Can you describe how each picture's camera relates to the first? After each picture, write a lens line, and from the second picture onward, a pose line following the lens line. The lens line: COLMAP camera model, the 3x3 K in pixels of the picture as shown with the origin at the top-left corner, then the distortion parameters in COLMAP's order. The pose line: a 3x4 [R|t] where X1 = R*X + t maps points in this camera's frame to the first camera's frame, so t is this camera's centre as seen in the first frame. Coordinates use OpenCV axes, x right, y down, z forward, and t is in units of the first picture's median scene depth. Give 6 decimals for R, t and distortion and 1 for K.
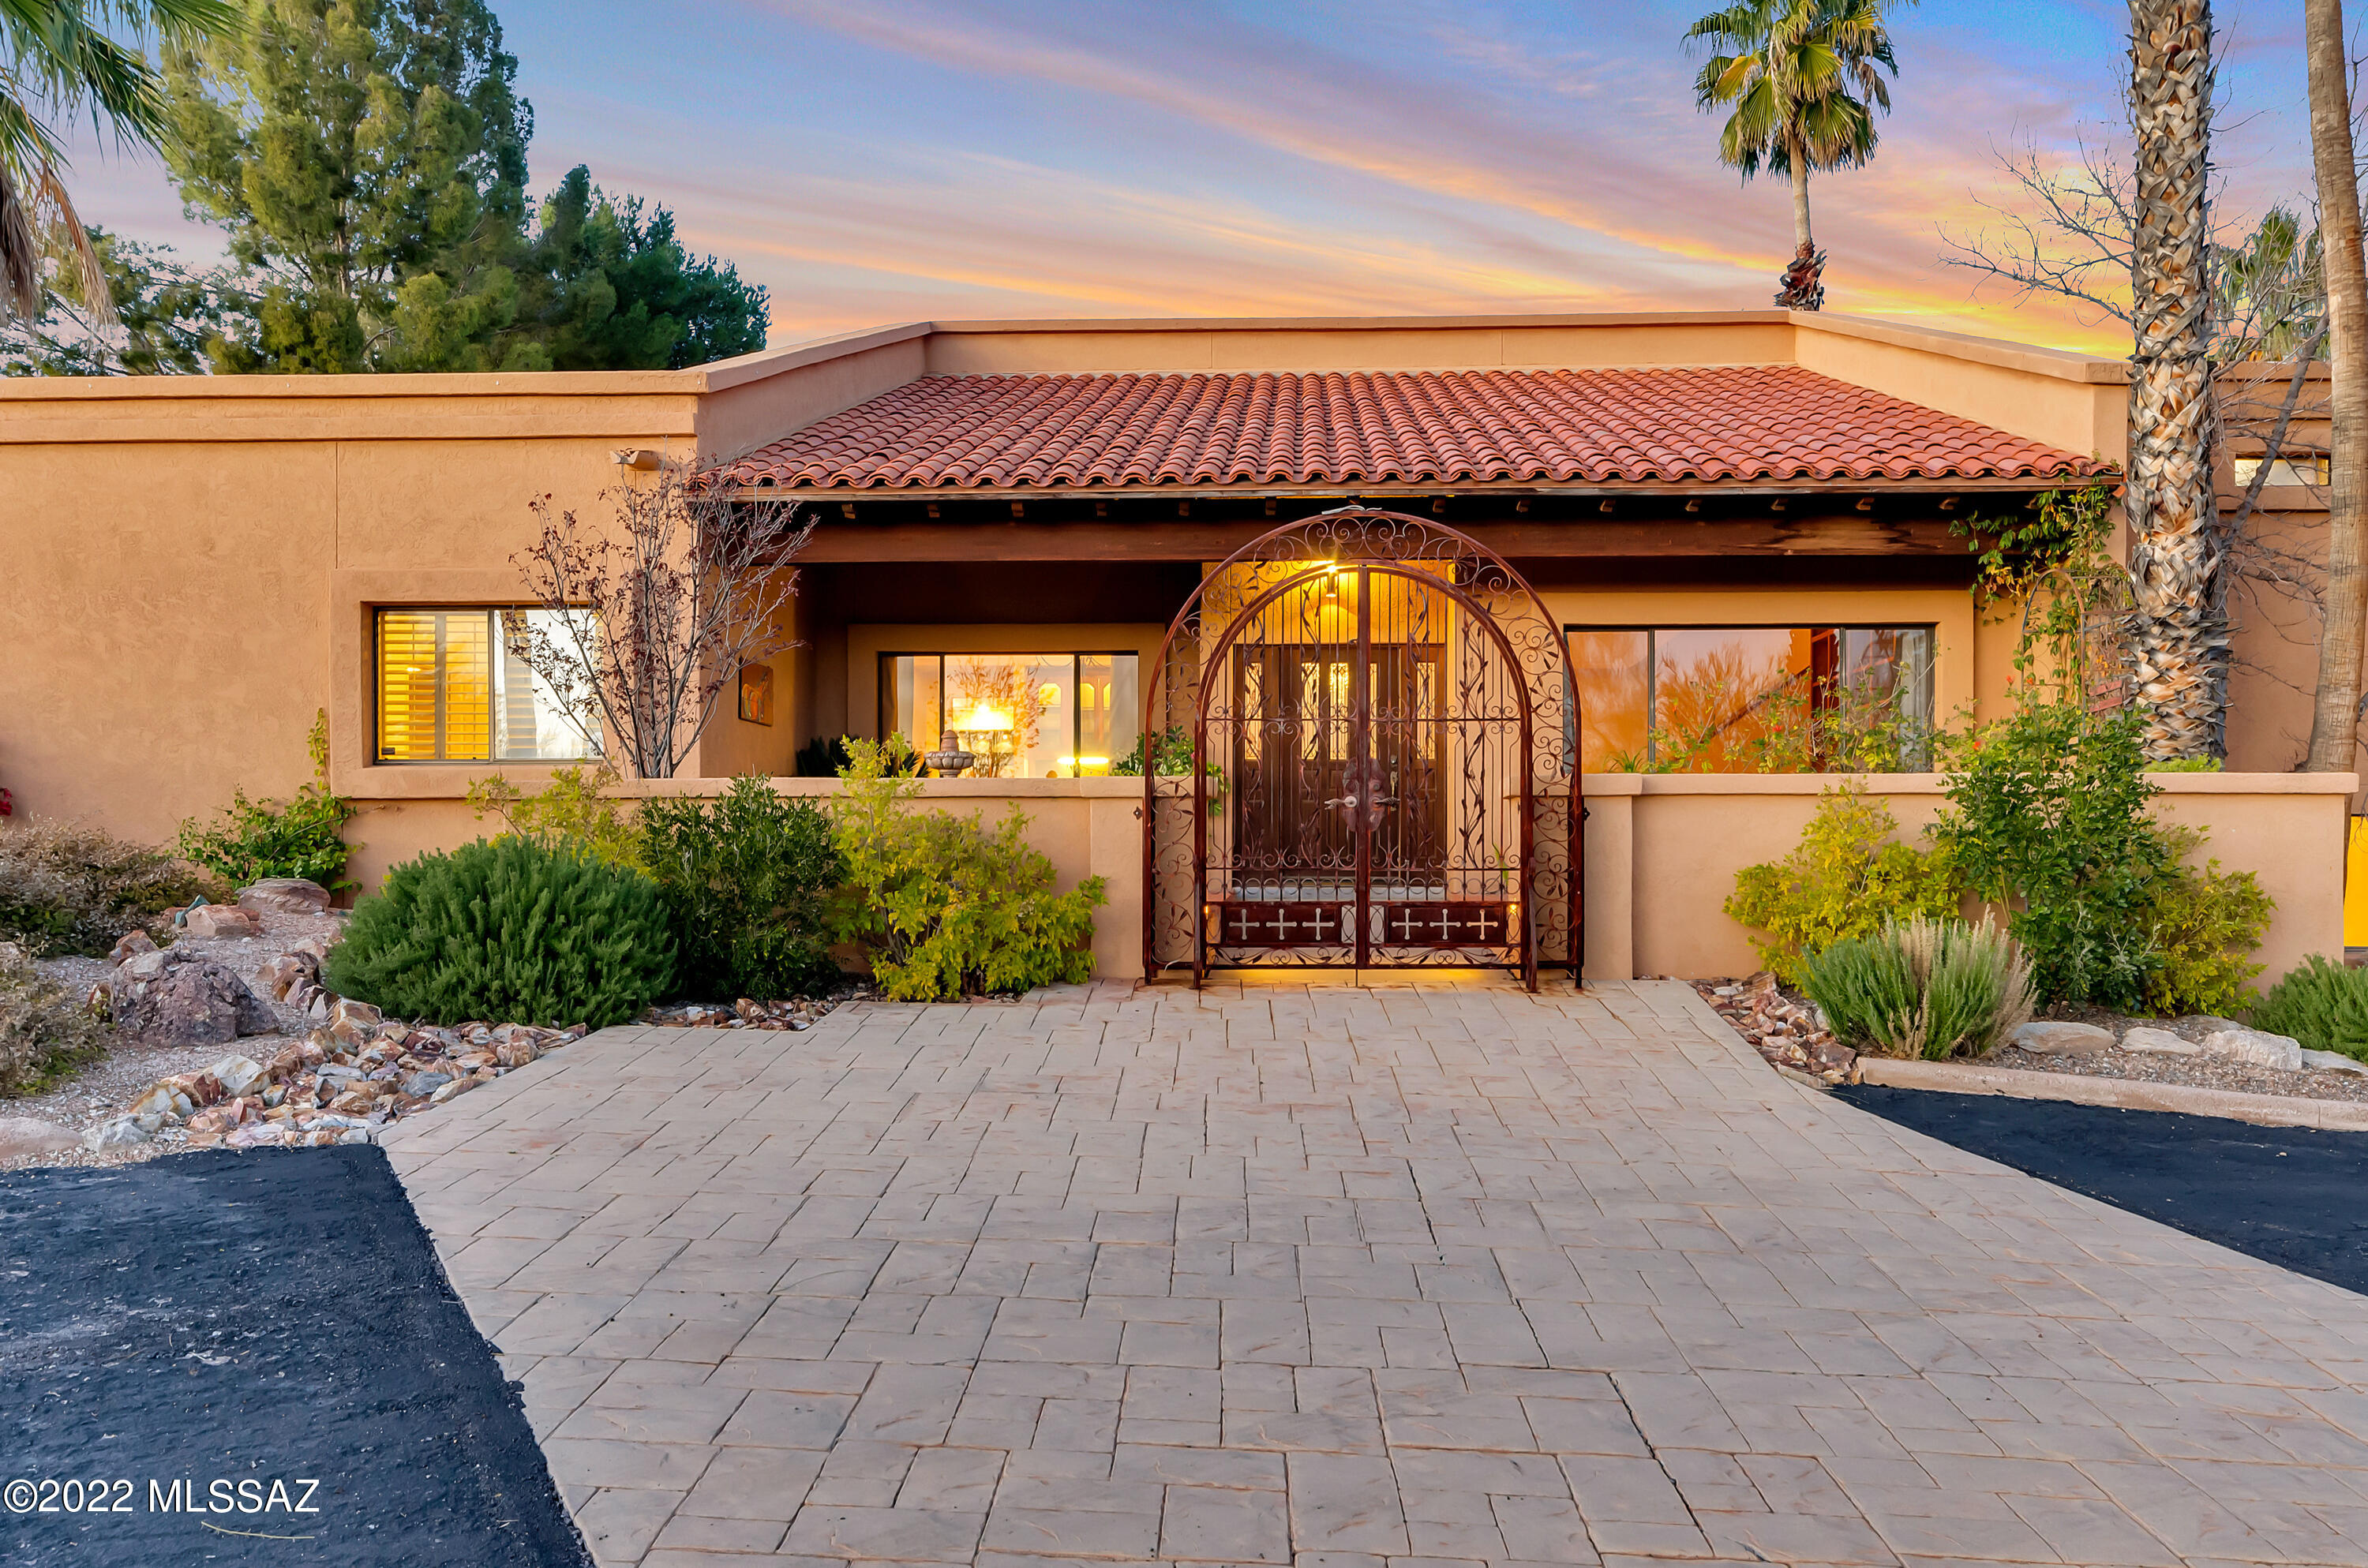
lens RADIAL K [[1936.9, 0, 1184.0], [0, 1936.9, 784.0], [0, 0, 1]] dist [0.012430, -0.001220]
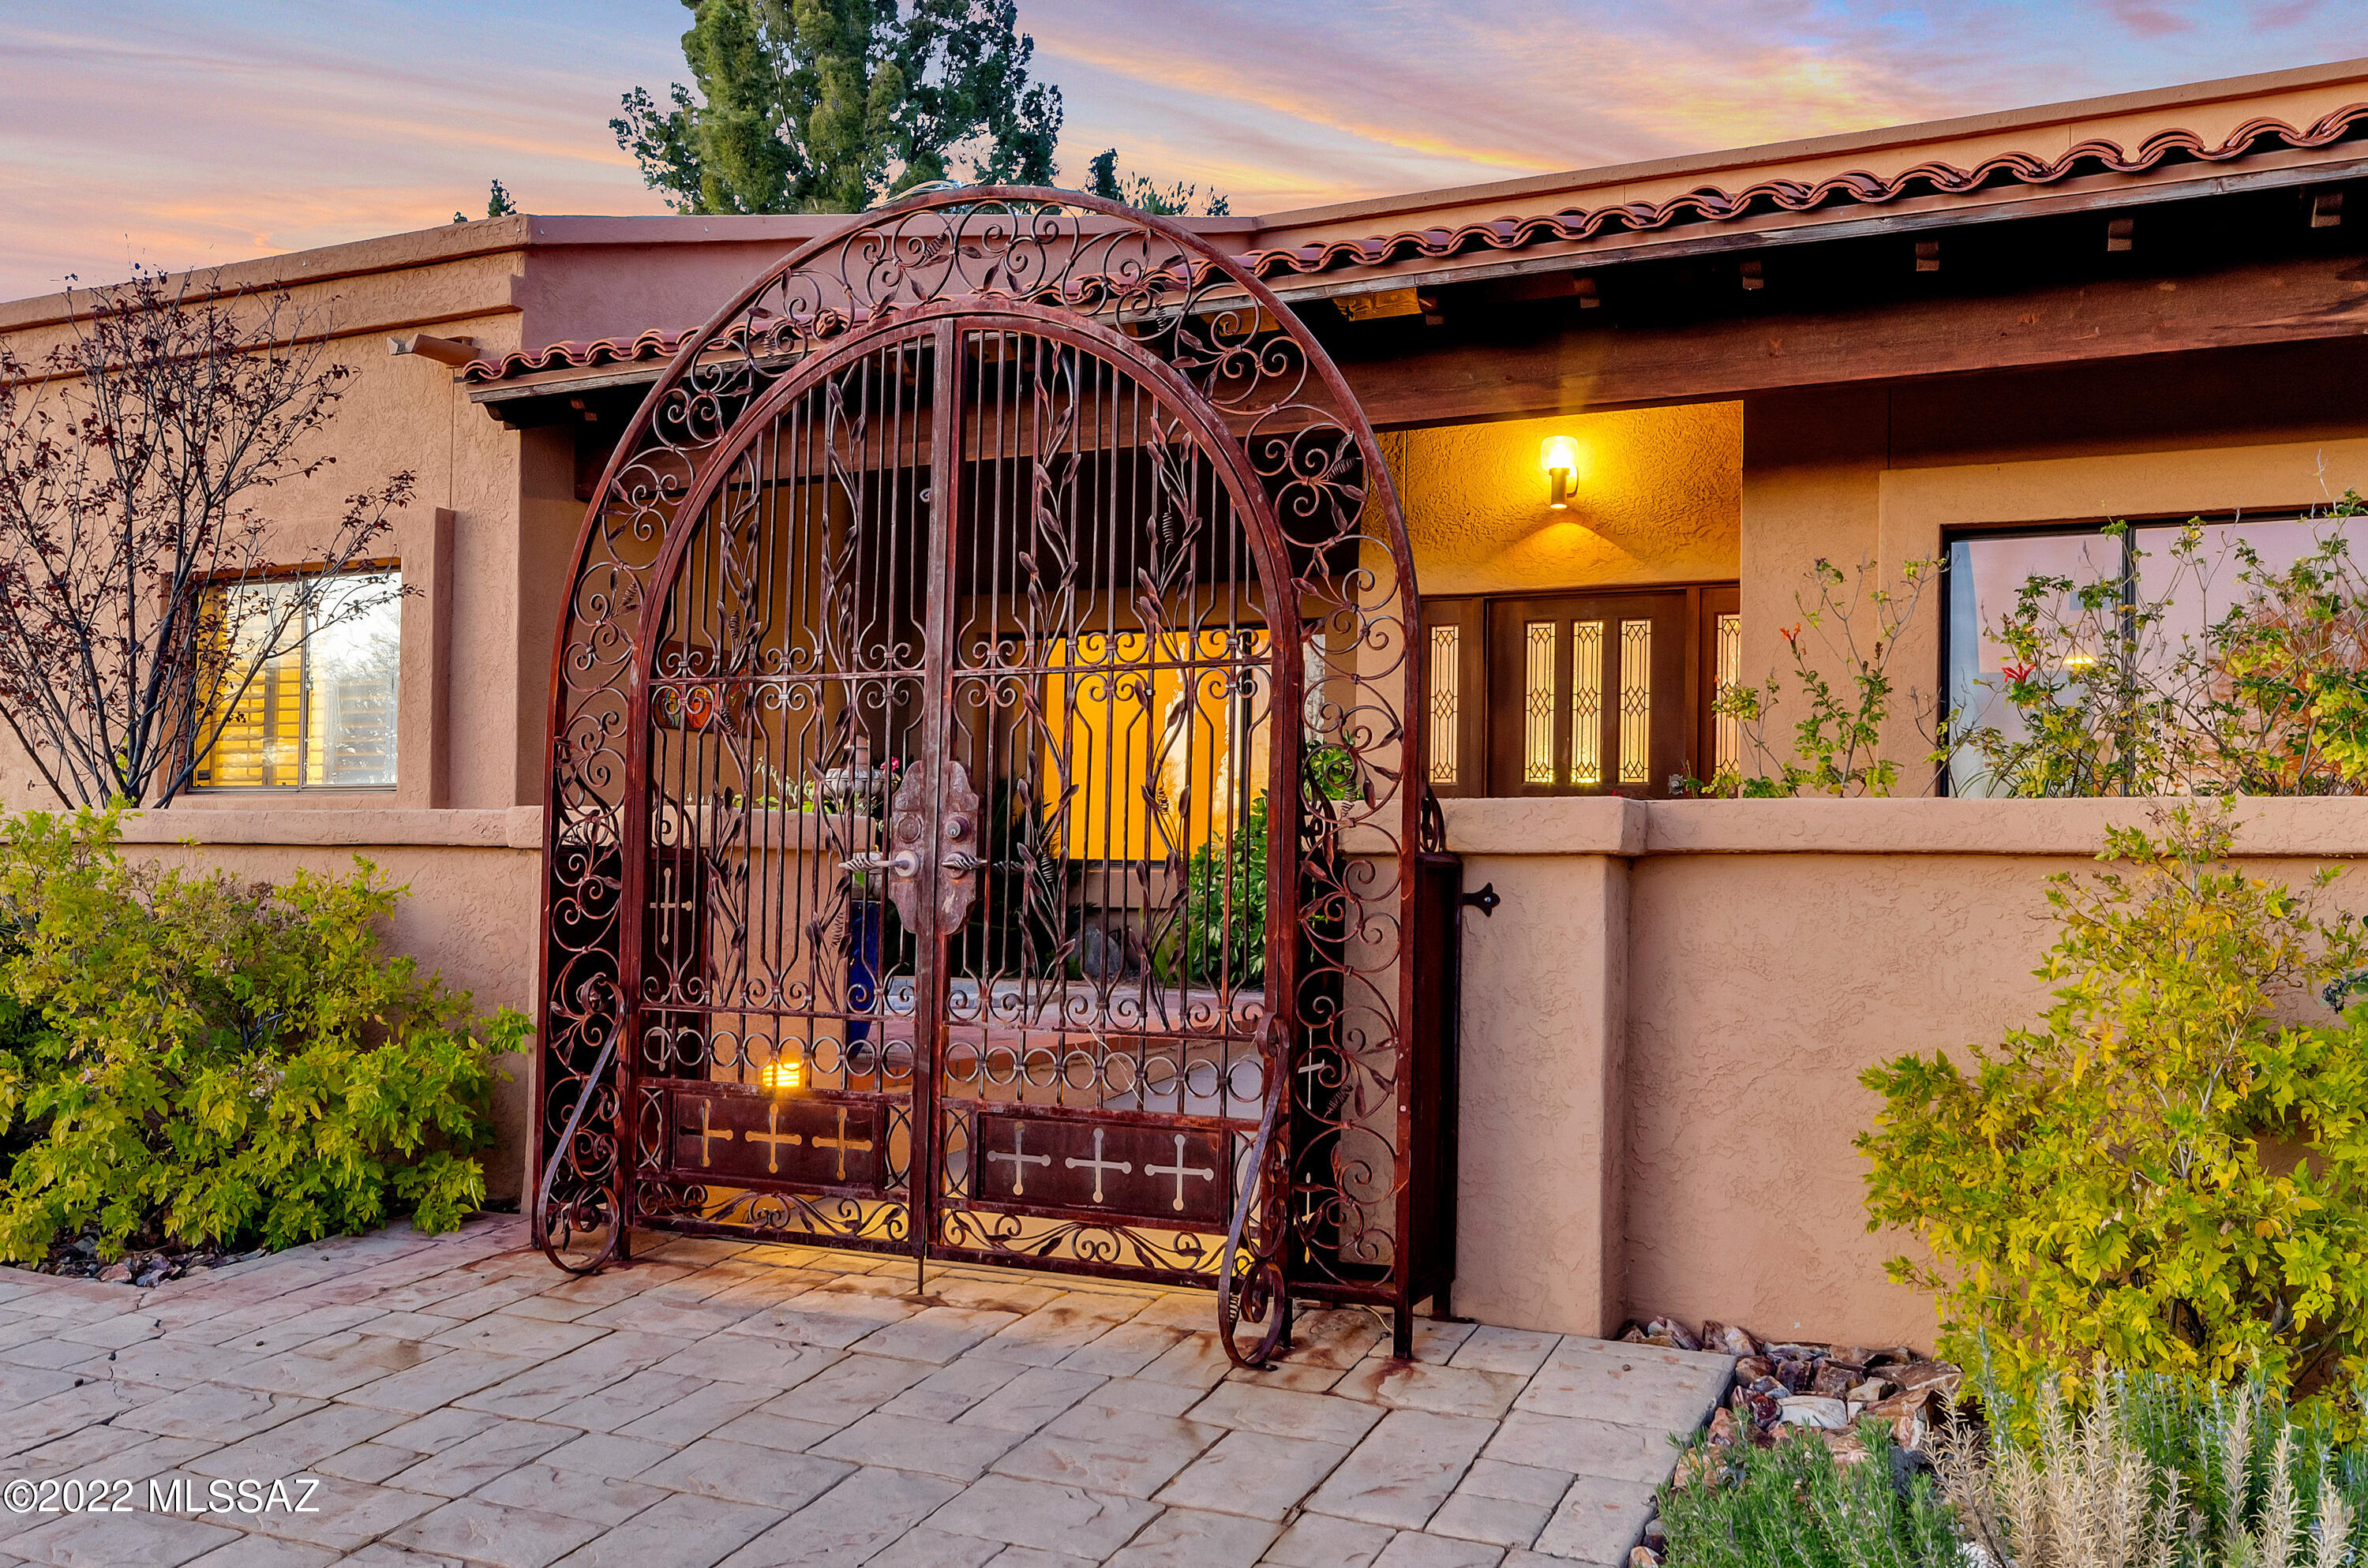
lens RADIAL K [[1936.9, 0, 1184.0], [0, 1936.9, 784.0], [0, 0, 1]] dist [0.012430, -0.001220]
pose [[0.917798, 0.000133, -0.397047, 0.242656], [-0.008232, 0.999791, -0.018692, -0.000897], [0.396962, 0.020424, 0.917608, 0.482689]]
